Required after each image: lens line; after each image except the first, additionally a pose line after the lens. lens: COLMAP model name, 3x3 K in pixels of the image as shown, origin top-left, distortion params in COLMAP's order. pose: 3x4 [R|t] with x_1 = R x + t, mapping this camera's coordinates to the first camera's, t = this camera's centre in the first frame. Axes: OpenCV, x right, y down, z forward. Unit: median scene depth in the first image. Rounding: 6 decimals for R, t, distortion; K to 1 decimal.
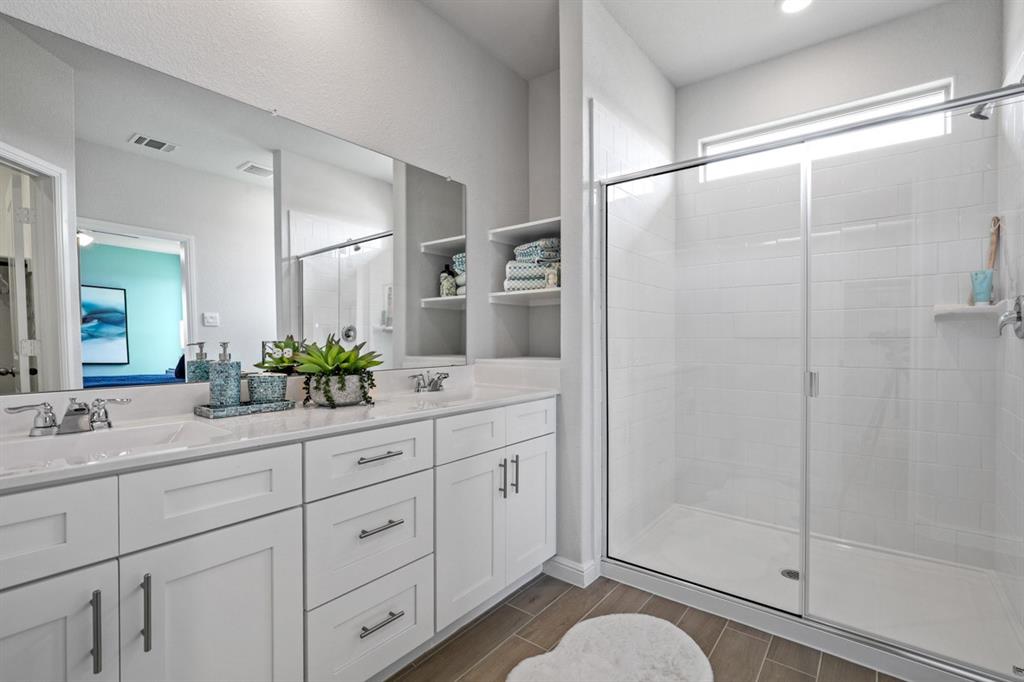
lens RADIAL K [[470.7, 0, 515.4], [0, 470.7, 343.9], [0, 0, 1]] dist [-0.003488, -0.000190]
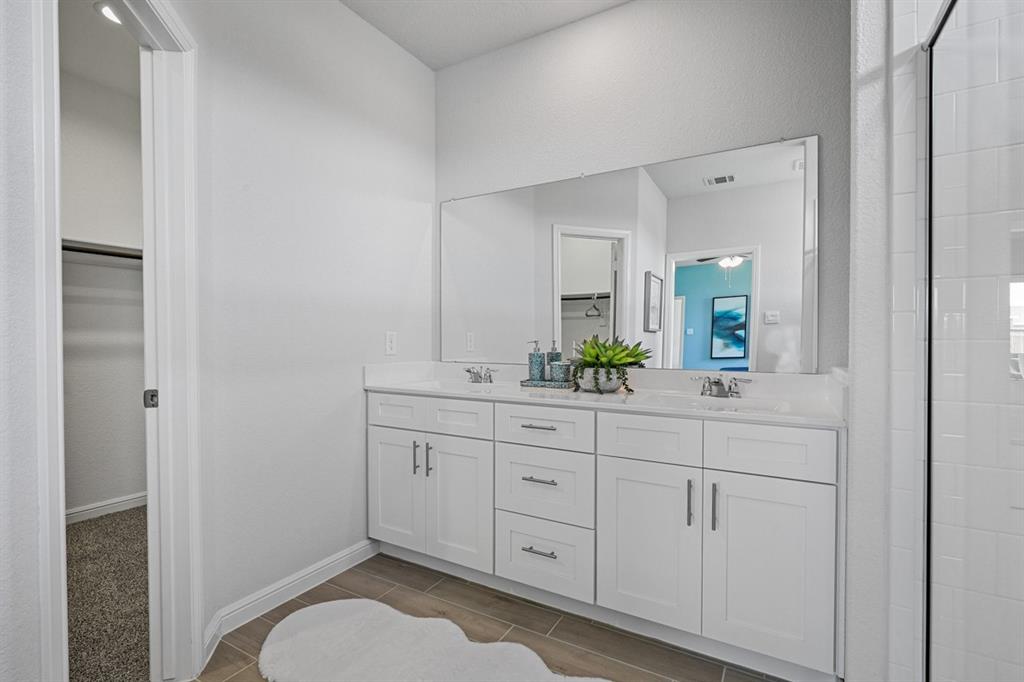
lens RADIAL K [[470.7, 0, 515.4], [0, 470.7, 343.9], [0, 0, 1]] dist [-0.003488, -0.000190]
pose [[0.125875, 0.017609, -0.991890, 0.653639], [-0.002530, 0.999845, 0.017429, -0.014366], [0.992043, 0.000316, 0.125900, 0.478781]]
